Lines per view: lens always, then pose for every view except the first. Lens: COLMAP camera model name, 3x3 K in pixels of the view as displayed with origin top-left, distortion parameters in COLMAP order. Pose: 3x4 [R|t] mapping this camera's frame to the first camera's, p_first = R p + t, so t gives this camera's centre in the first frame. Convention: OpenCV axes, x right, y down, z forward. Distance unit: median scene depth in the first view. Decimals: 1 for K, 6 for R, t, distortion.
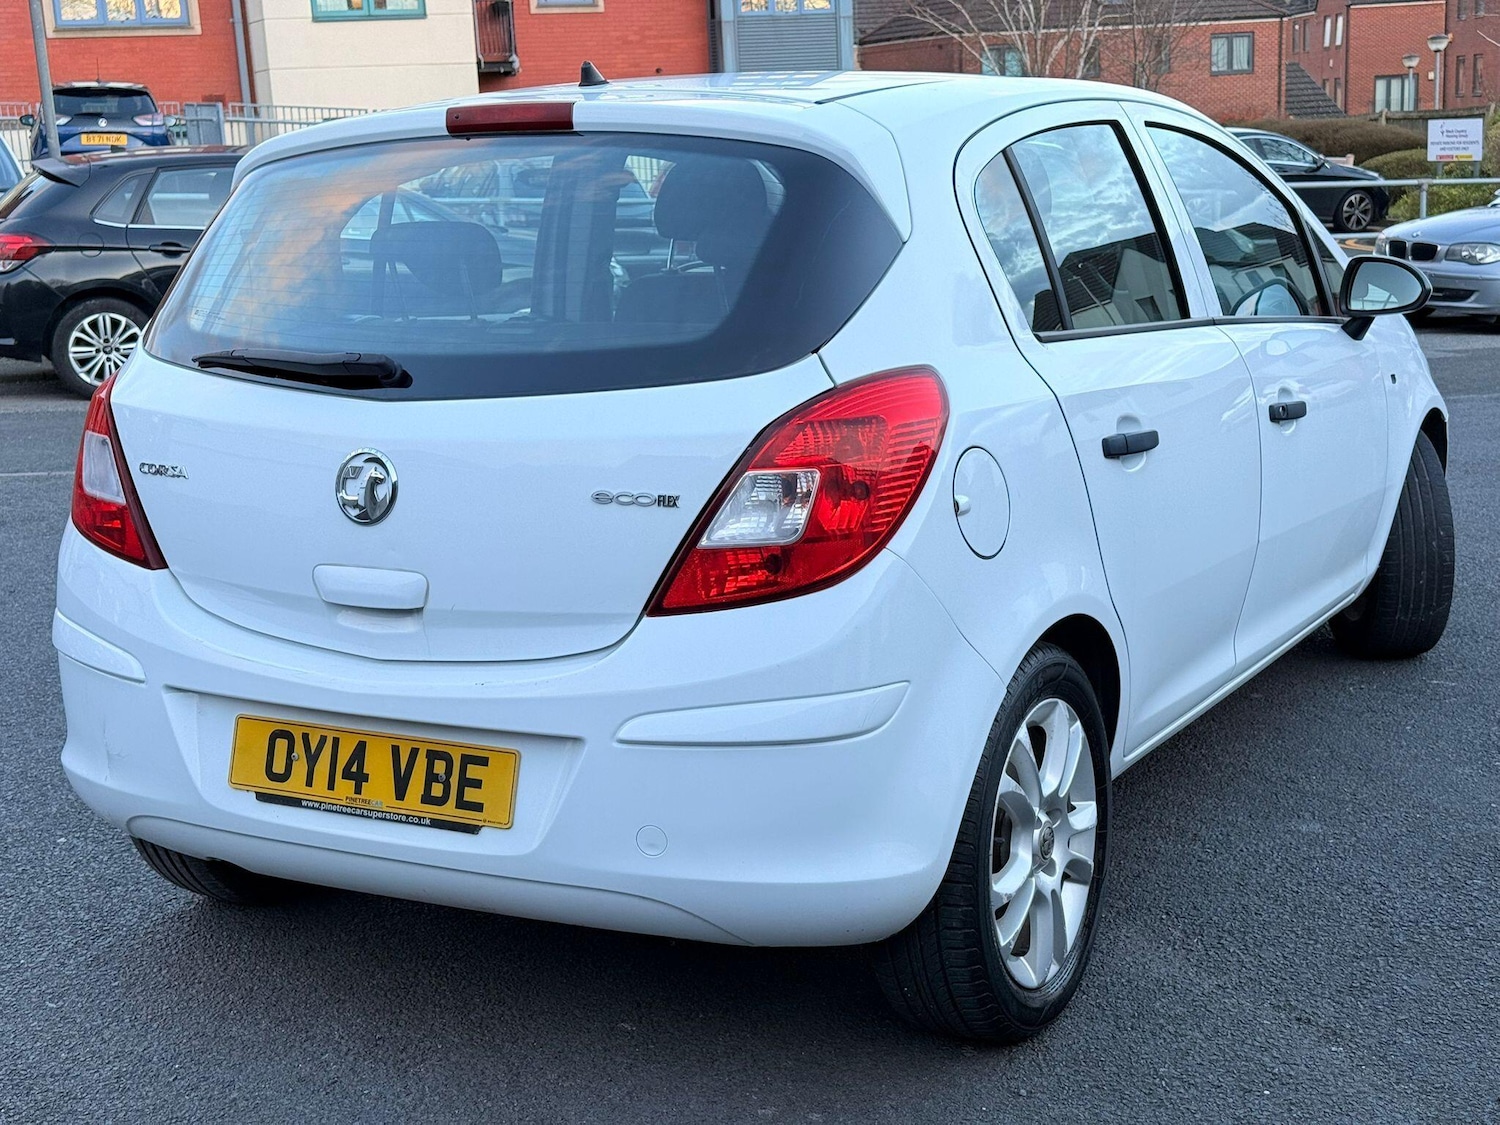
lens RADIAL K [[2040.6, 0, 758.1], [0, 2040.6, 560.5], [0, 0, 1]] dist [0.203267, -0.444987]
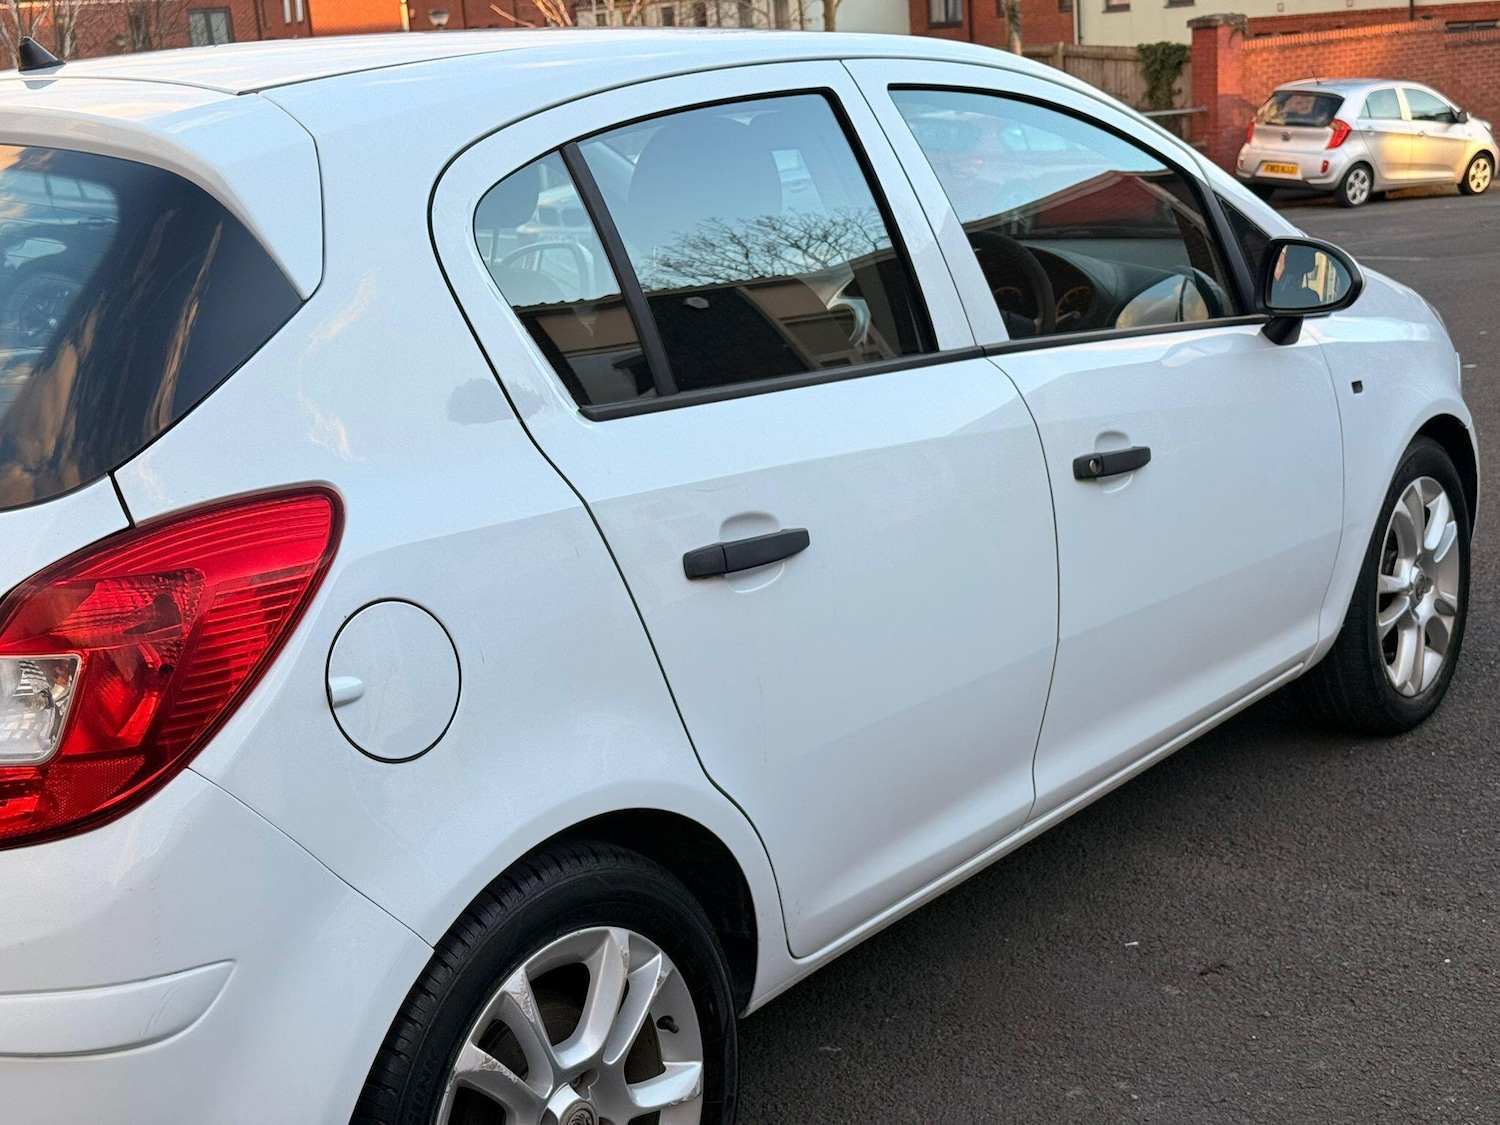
lens RADIAL K [[2040.6, 0, 758.1], [0, 2040.6, 560.5], [0, 0, 1]] dist [0.203267, -0.444987]
pose [[0.989272, -0.000864, -0.146086, 0.306863], [0.007408, 0.998993, 0.044261, -0.091011], [0.145900, -0.044869, 0.988281, 0.308049]]
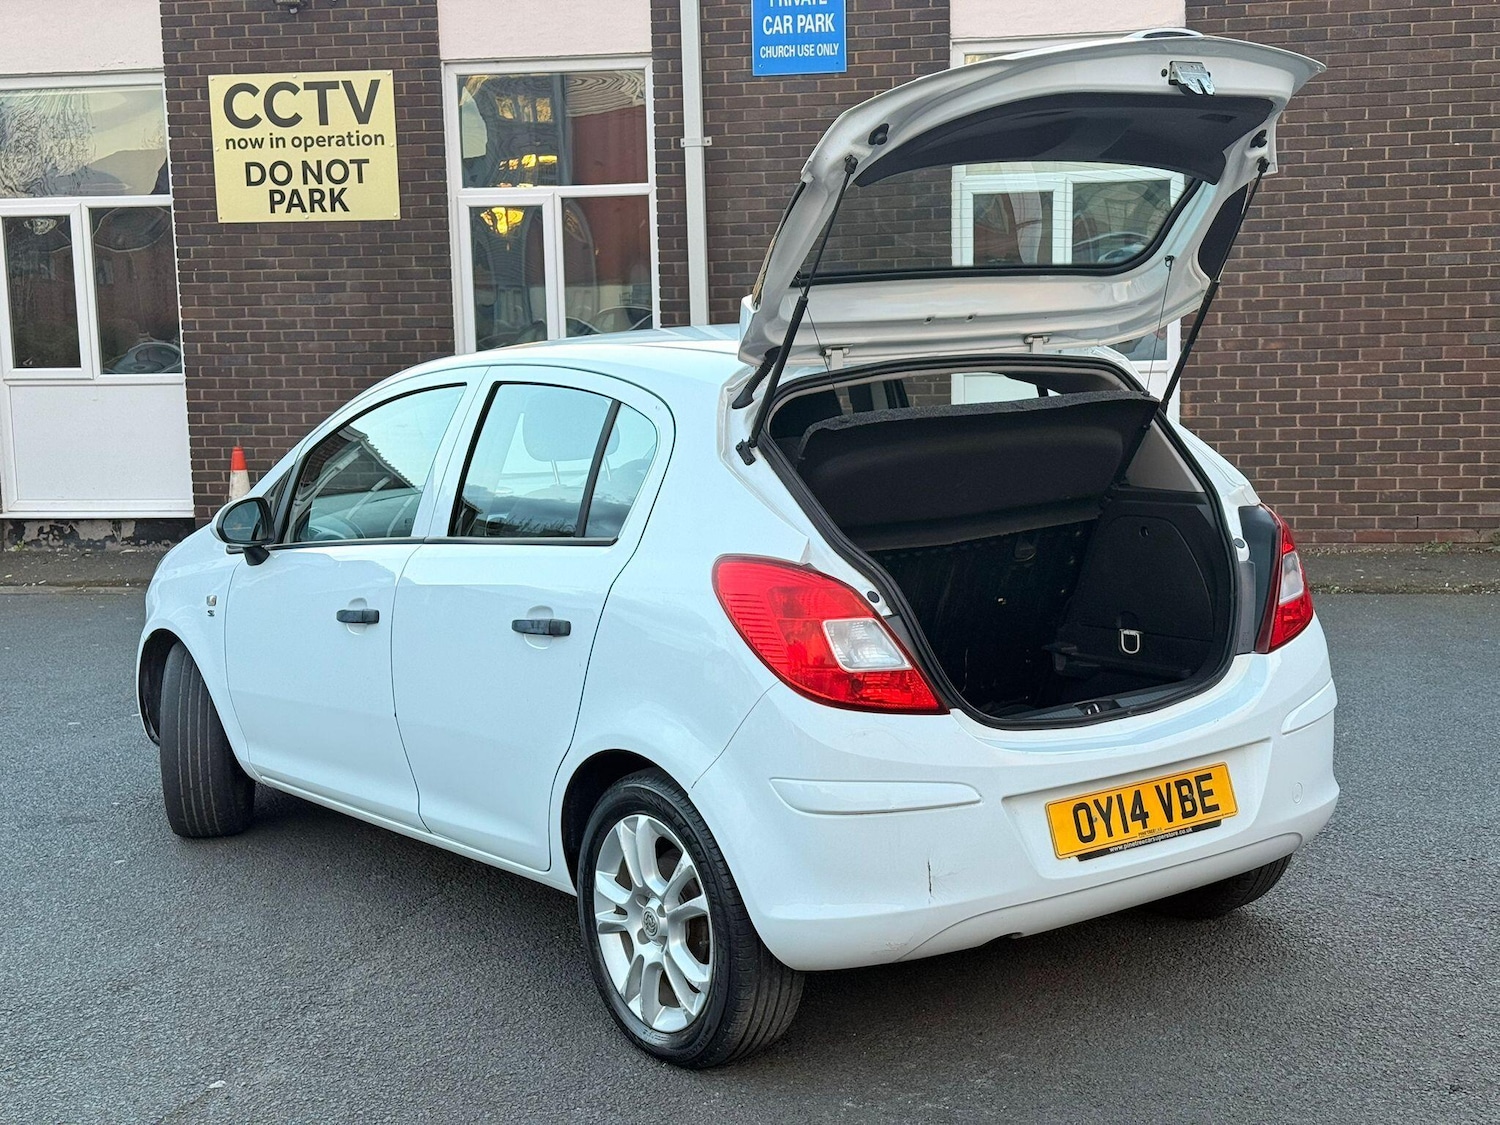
lens RADIAL K [[2033.7, 0, 754.3], [0, 2033.7, 564.0], [0, 0, 1]] dist [0.204848, -0.416811]
pose [[0.434682, -0.096299, 0.895421, -1.450185], [0.208315, 0.978053, 0.004059, -0.114099], [-0.876160, 0.184765, 0.445203, 0.557681]]
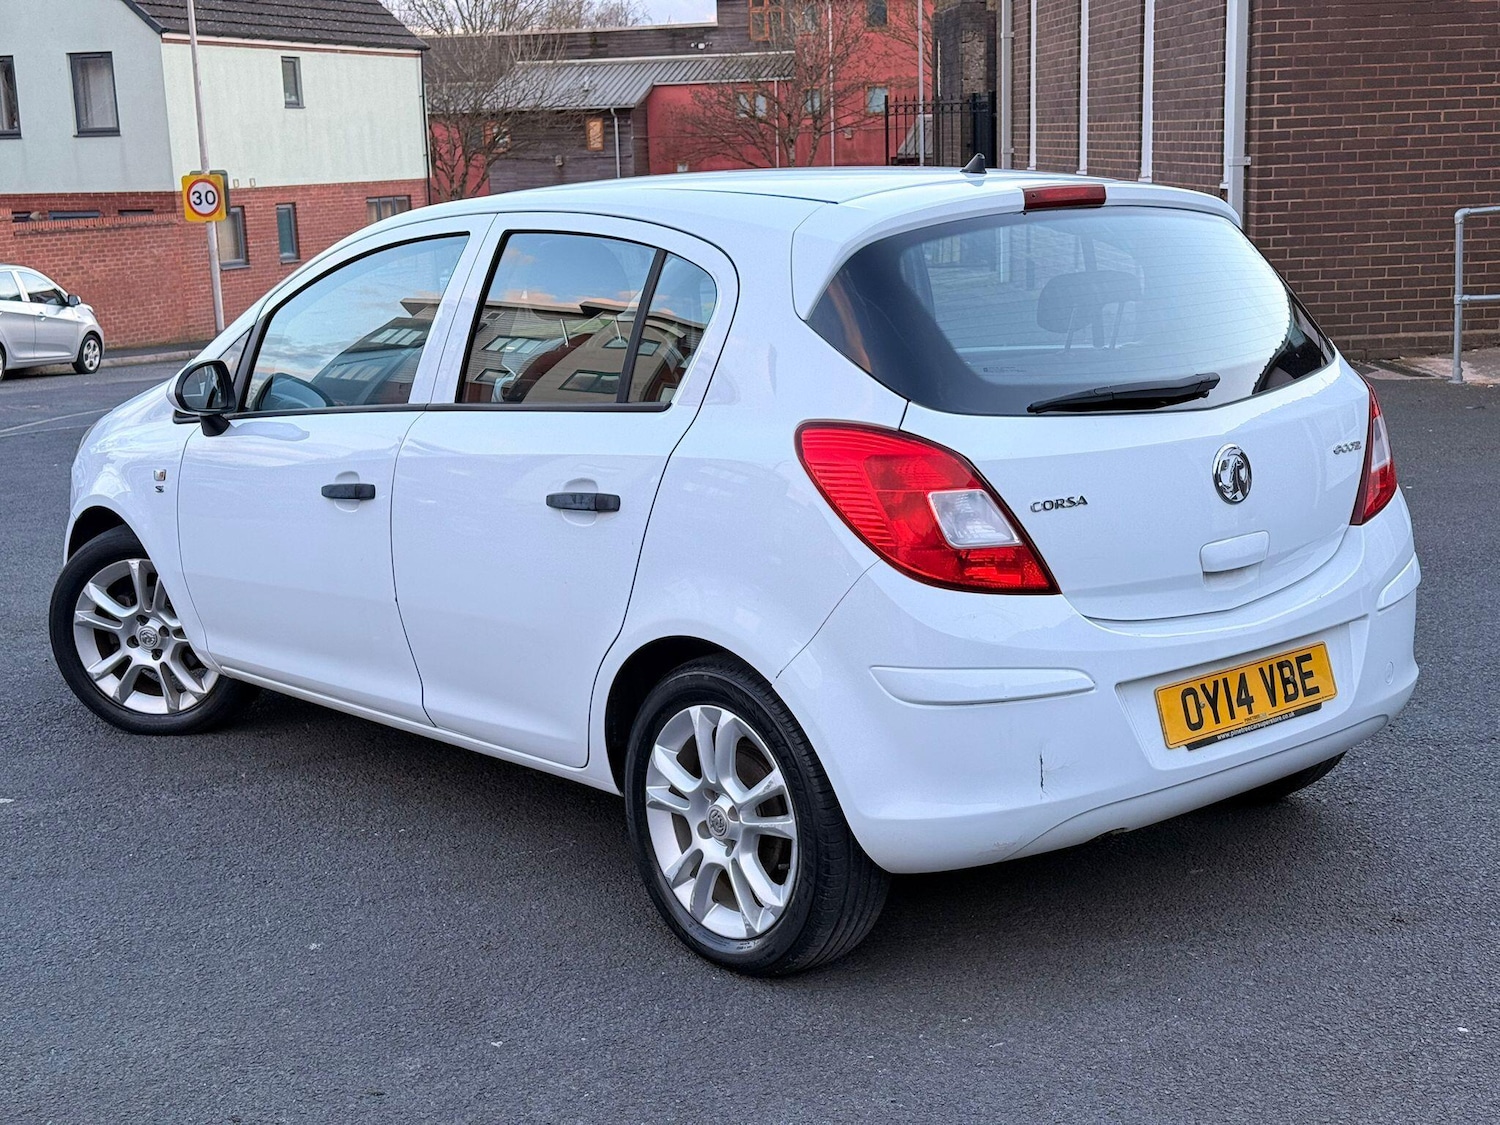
lens RADIAL K [[2033.7, 0, 747.4], [0, 2033.7, 565.3], [0, 0, 1]] dist [0.210207, -0.435117]
pose [[0.359990, -0.152484, 0.920411, -1.401311], [0.210330, 0.974420, 0.079168, -0.136821], [-0.908938, 0.165090, 0.382853, 0.743205]]
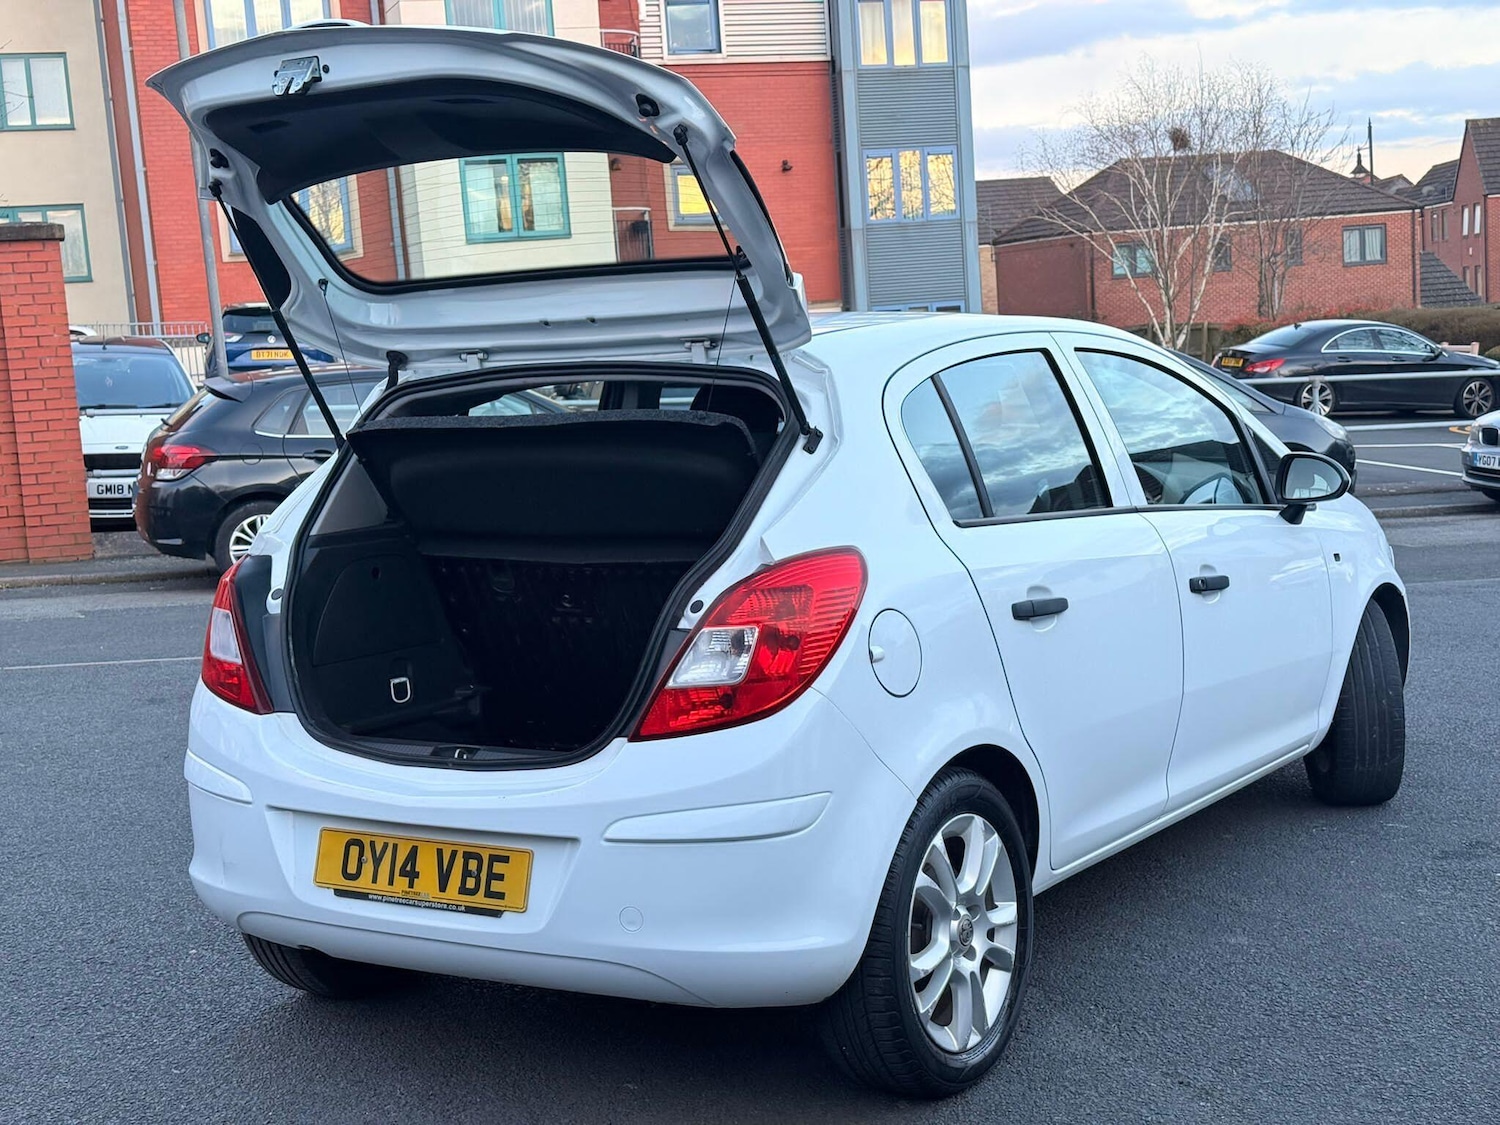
lens RADIAL K [[2033.7, 0, 754.3], [0, 2033.7, 564.0], [0, 0, 1]] dist [0.204848, -0.416811]
pose [[0.997139, -0.011103, -0.074764, 0.108235], [0.004279, 0.995857, -0.090830, 0.028918], [0.075463, 0.090250, 0.993056, -0.246865]]
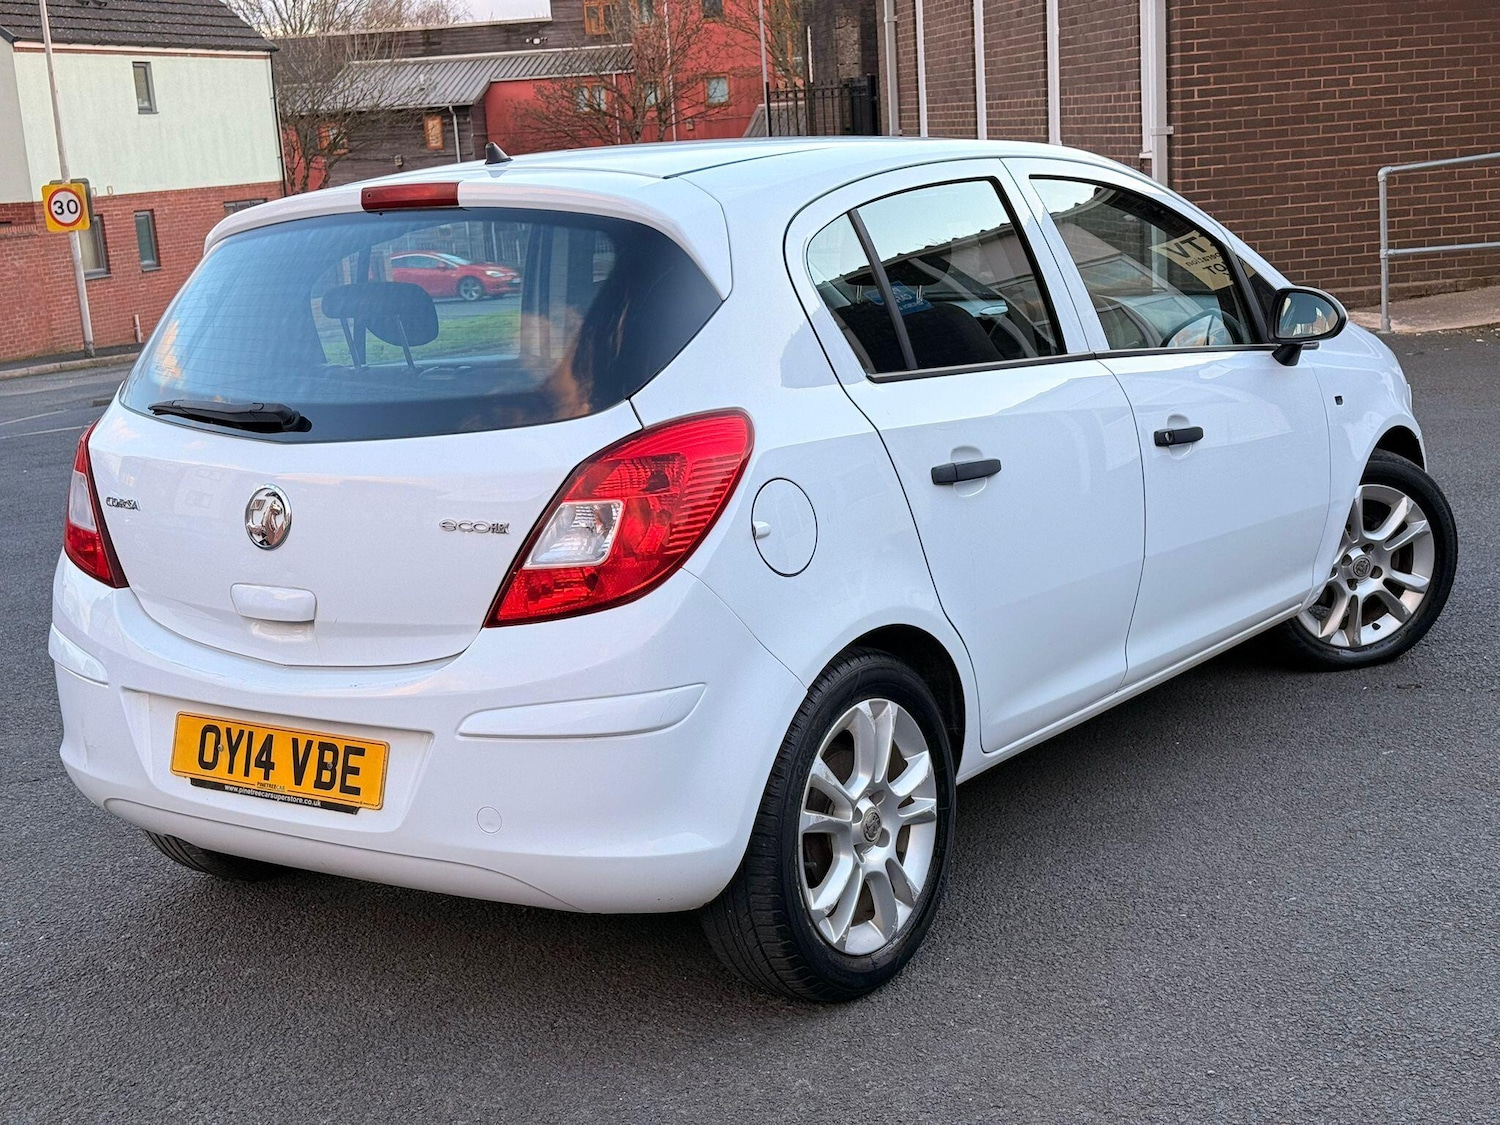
lens RADIAL K [[2033.7, 0, 754.3], [0, 2033.7, 564.0], [0, 0, 1]] dist [0.204848, -0.416811]
pose [[0.992846, -0.005669, -0.119266, 0.210609], [0.005329, 0.999981, -0.003163, -0.003836], [0.119281, 0.002505, 0.992857, -0.121905]]
